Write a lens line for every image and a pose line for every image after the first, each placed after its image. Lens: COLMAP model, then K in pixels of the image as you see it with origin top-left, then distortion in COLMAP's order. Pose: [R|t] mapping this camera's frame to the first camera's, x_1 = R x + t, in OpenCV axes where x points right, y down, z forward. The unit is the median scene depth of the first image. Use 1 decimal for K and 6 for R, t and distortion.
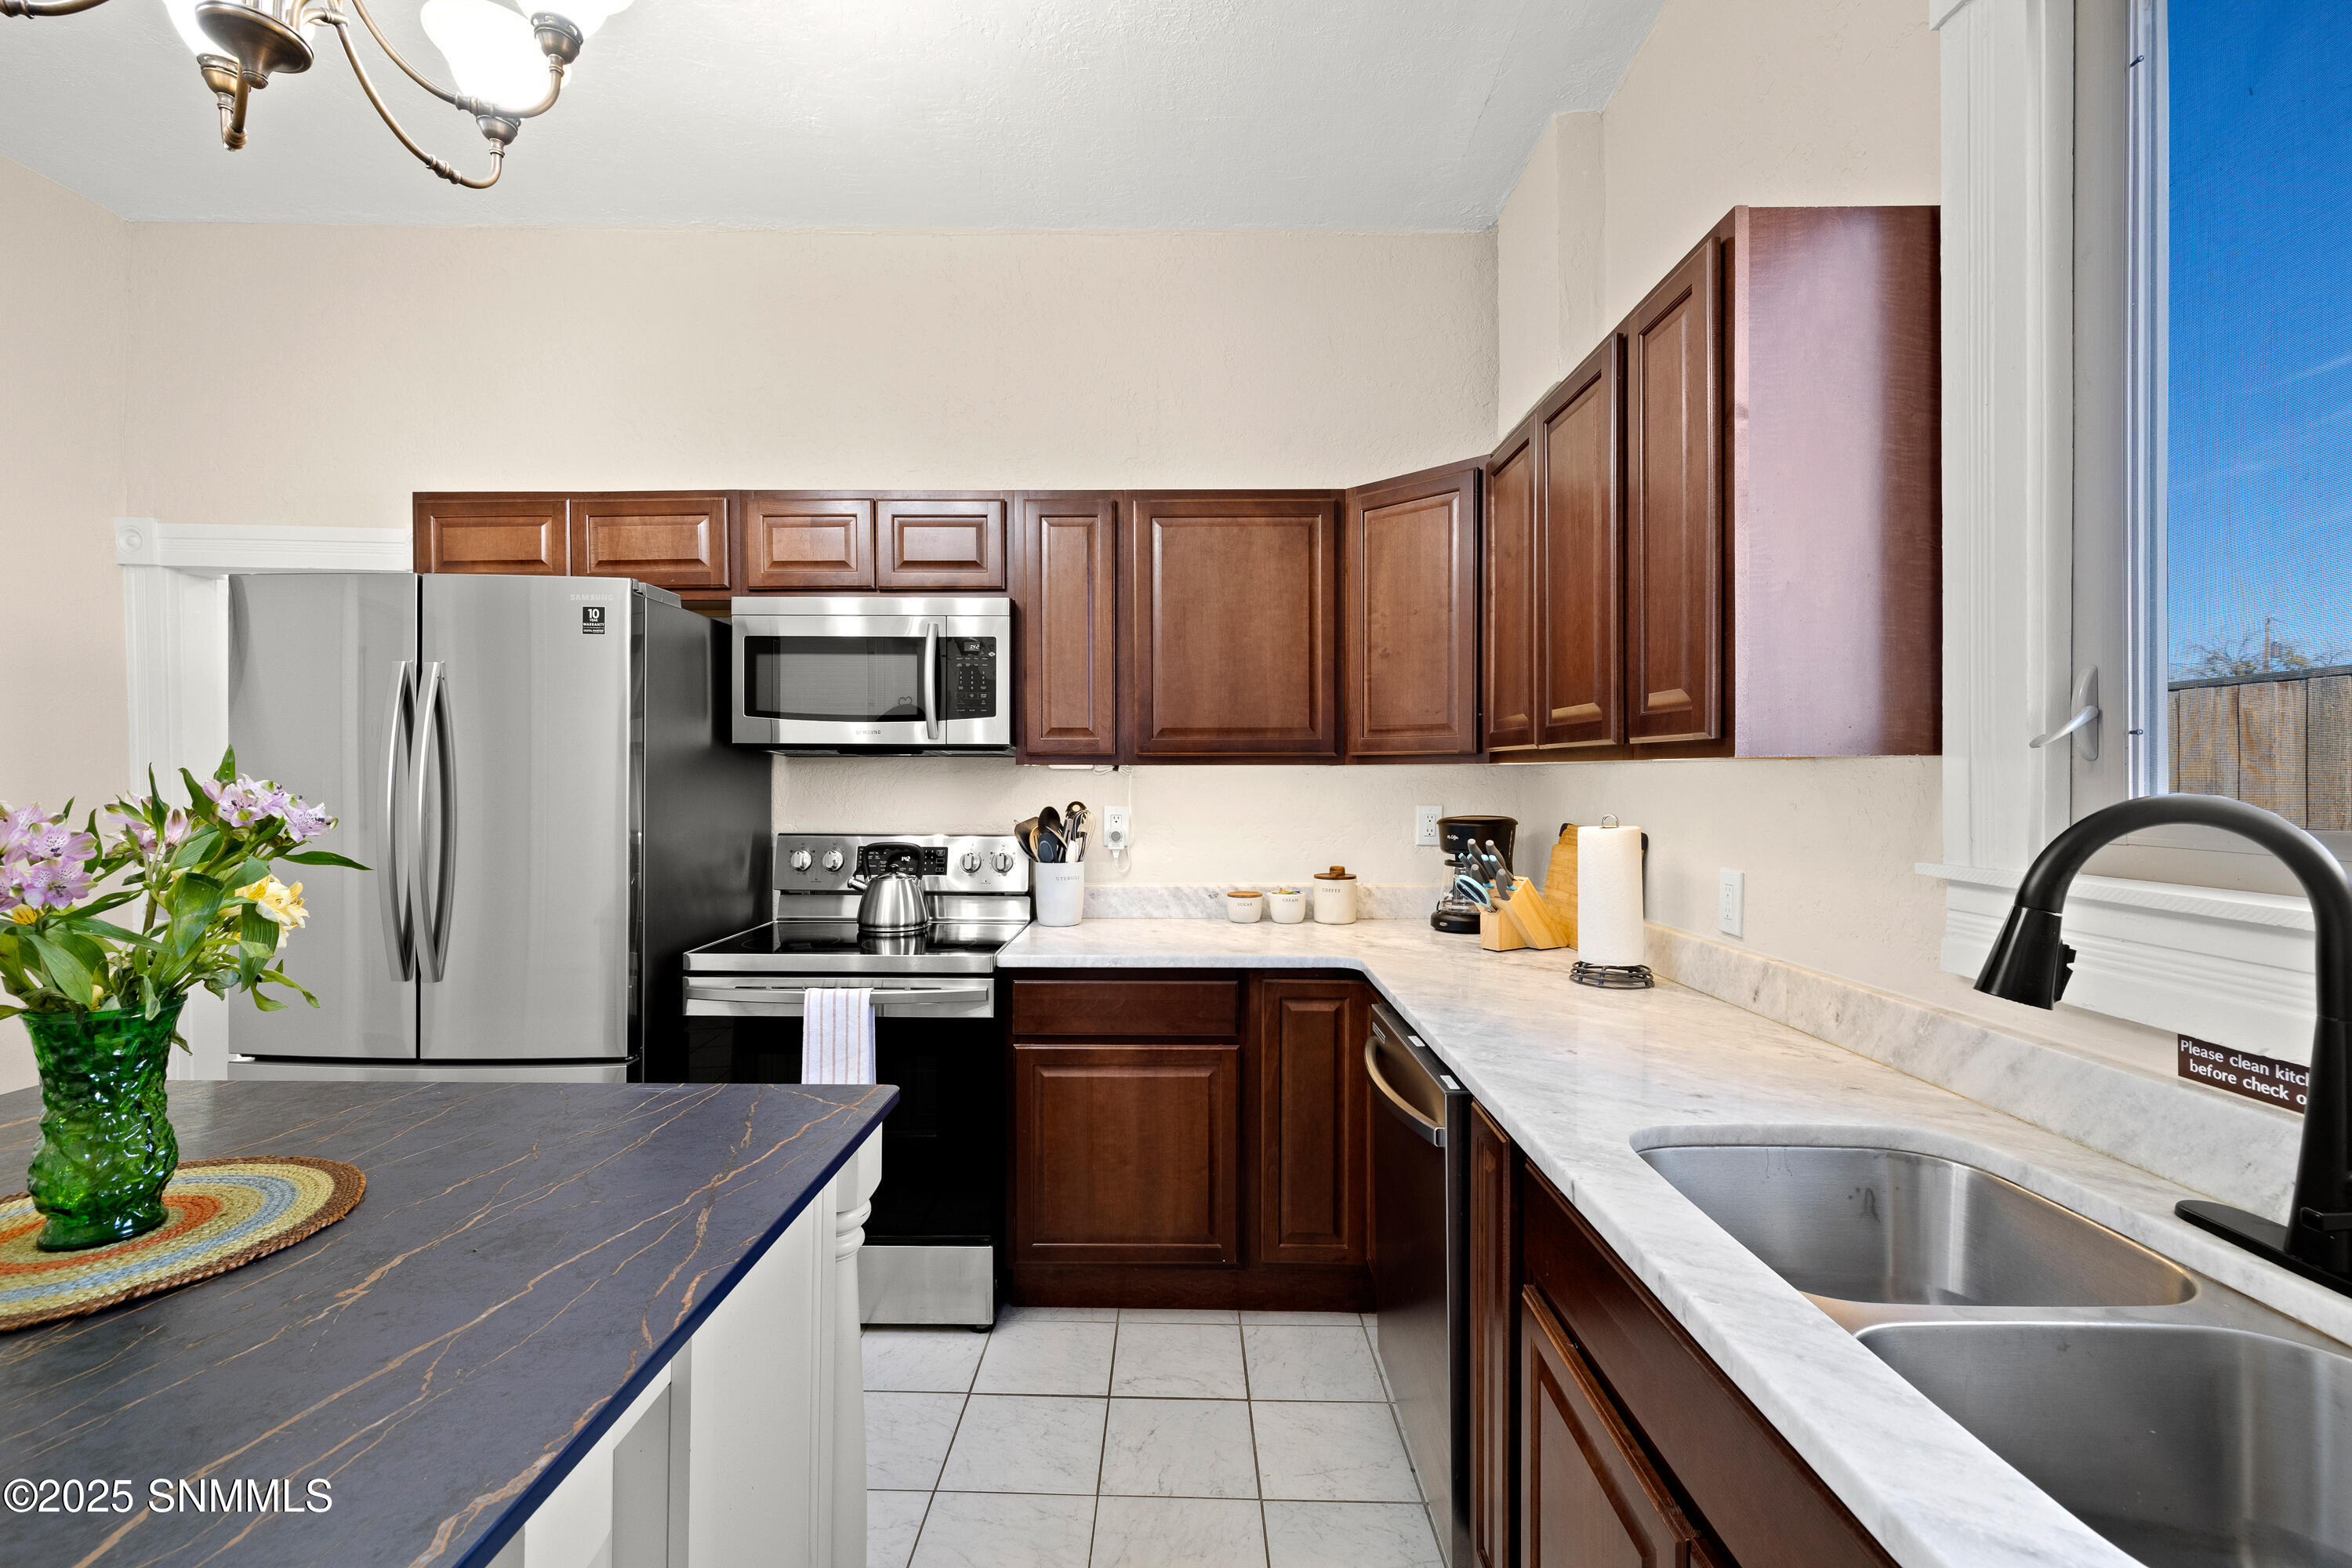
lens RADIAL K [[989.3, 0, 1170.9], [0, 989.3, 789.1], [0, 0, 1]] dist [-0.001560, -0.000524]
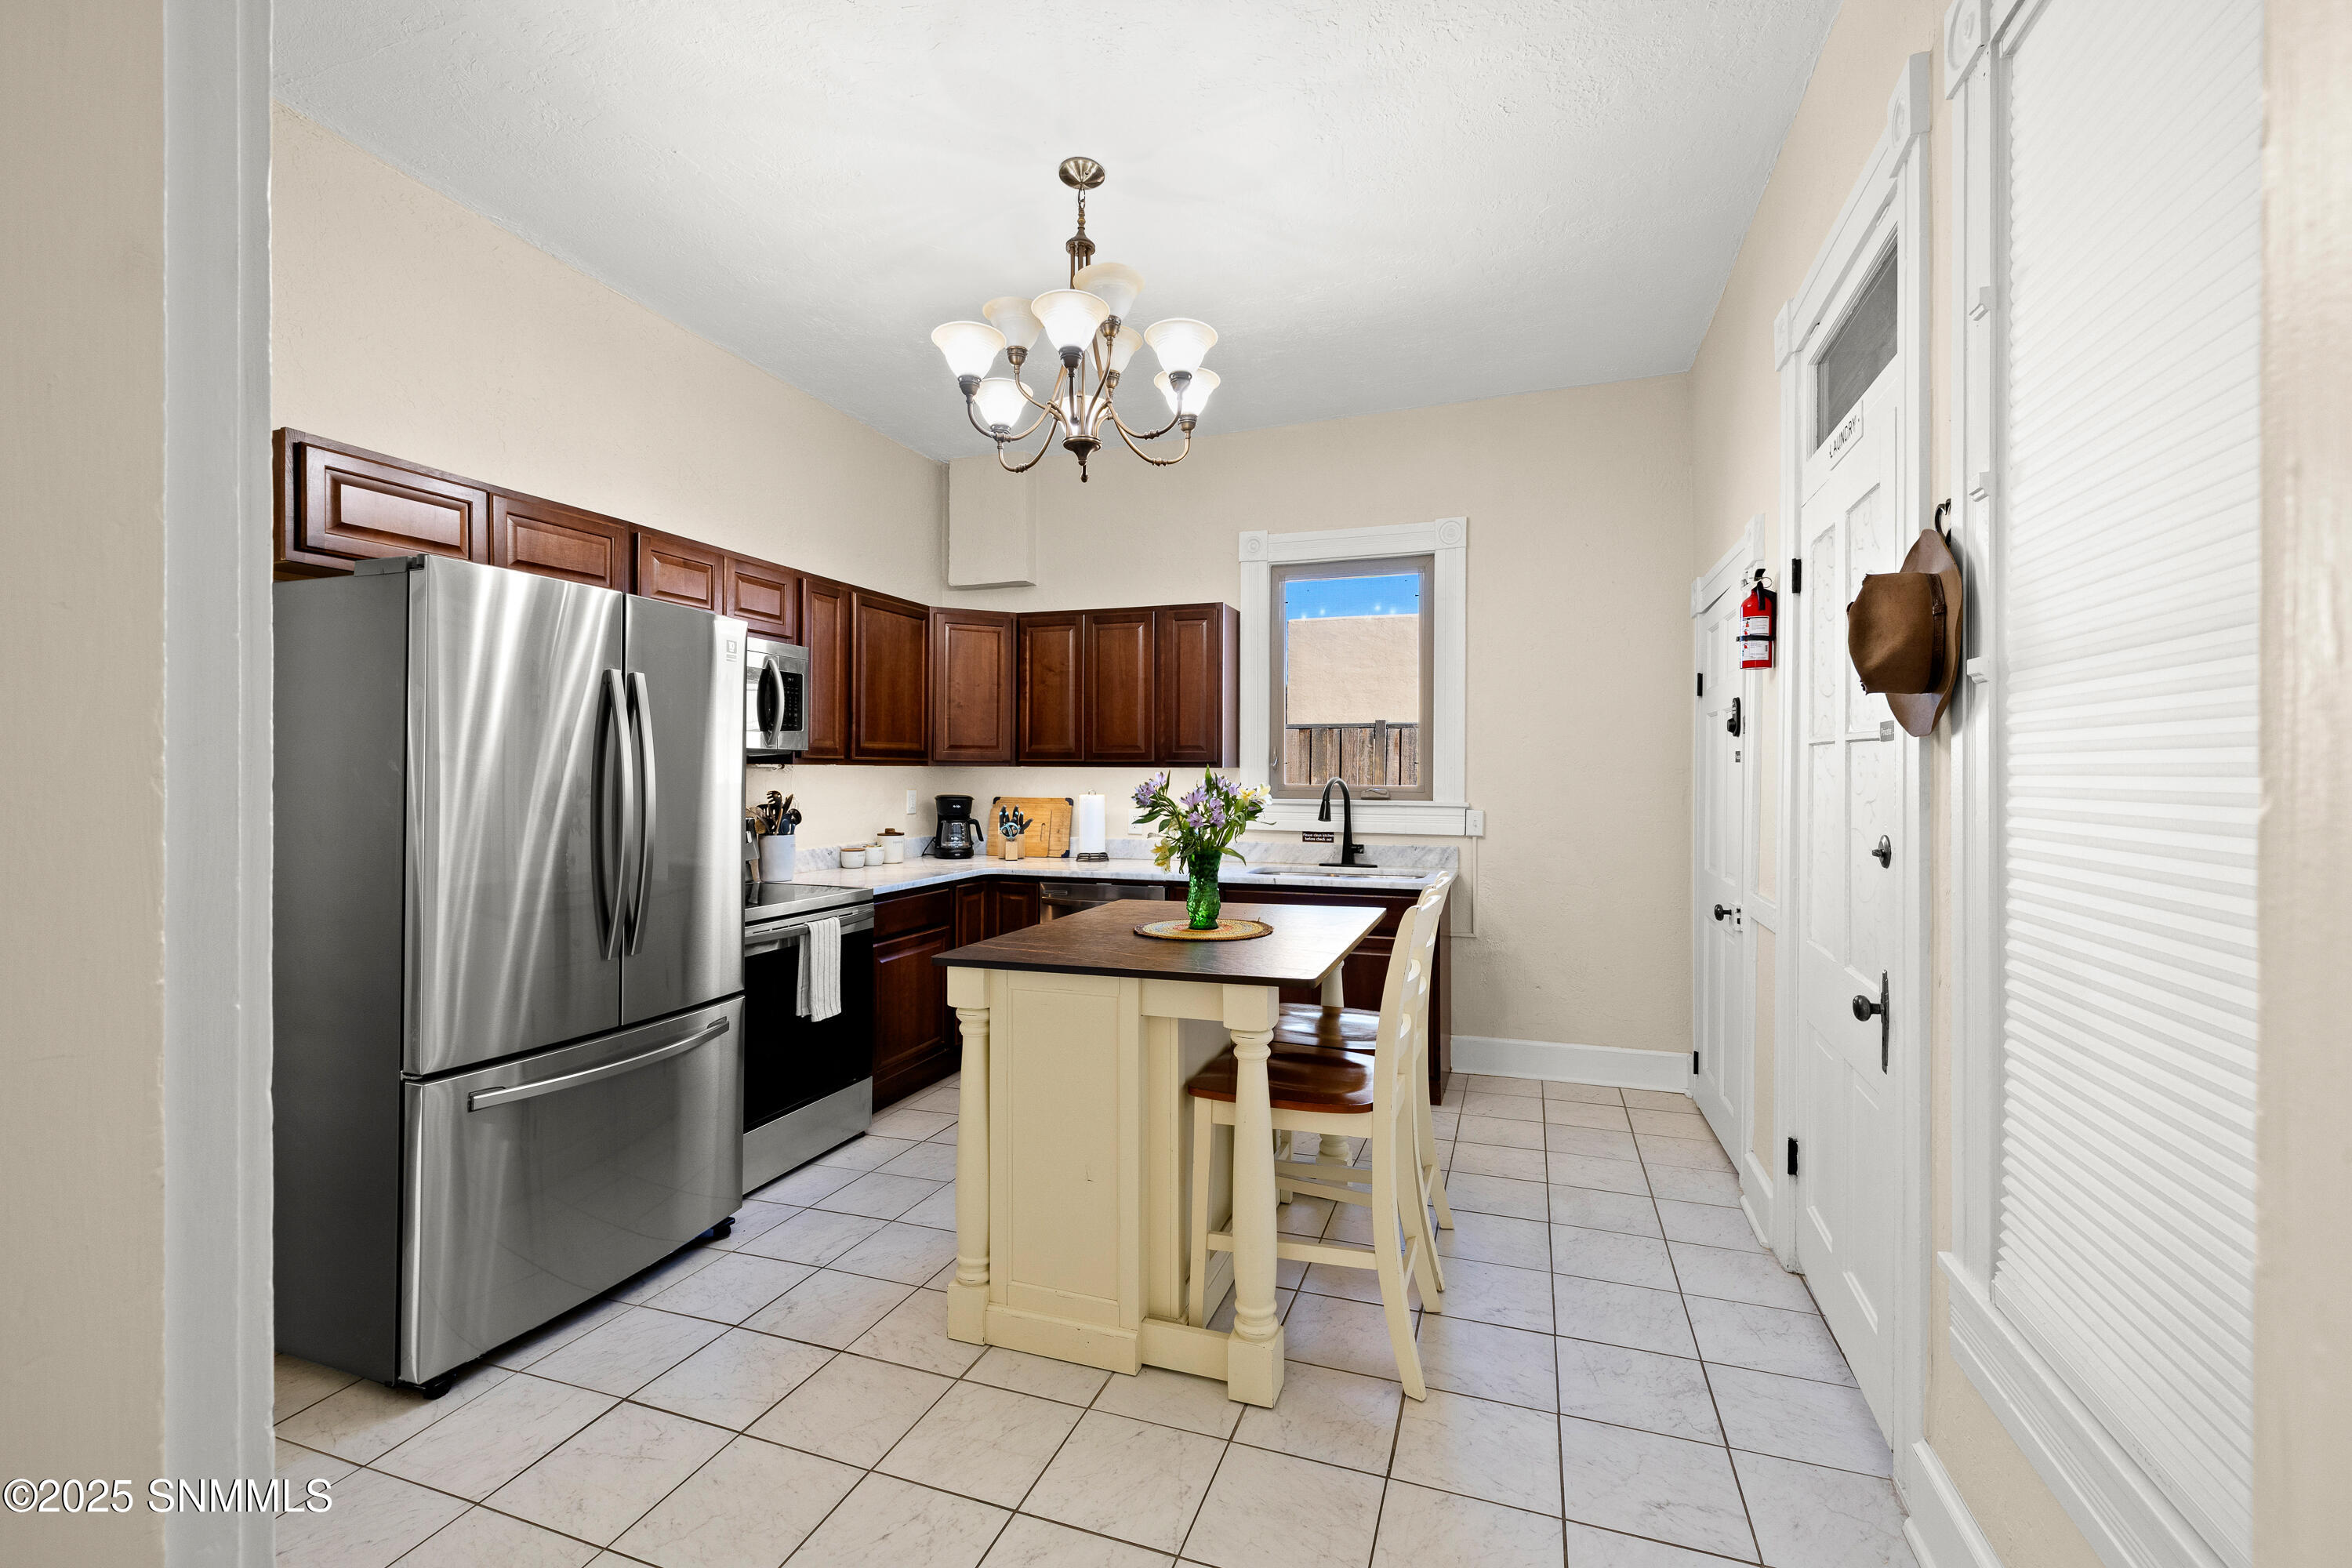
lens RADIAL K [[989.3, 0, 1191.3], [0, 989.3, 775.6], [0, 0, 1]] dist [-0.001560, -0.000524]
pose [[0.311864, -0.001007, 0.950126, -1.324615], [0.008678, 0.999961, -0.001789, -0.000971], [-0.950087, 0.008803, 0.311860, 0.032898]]
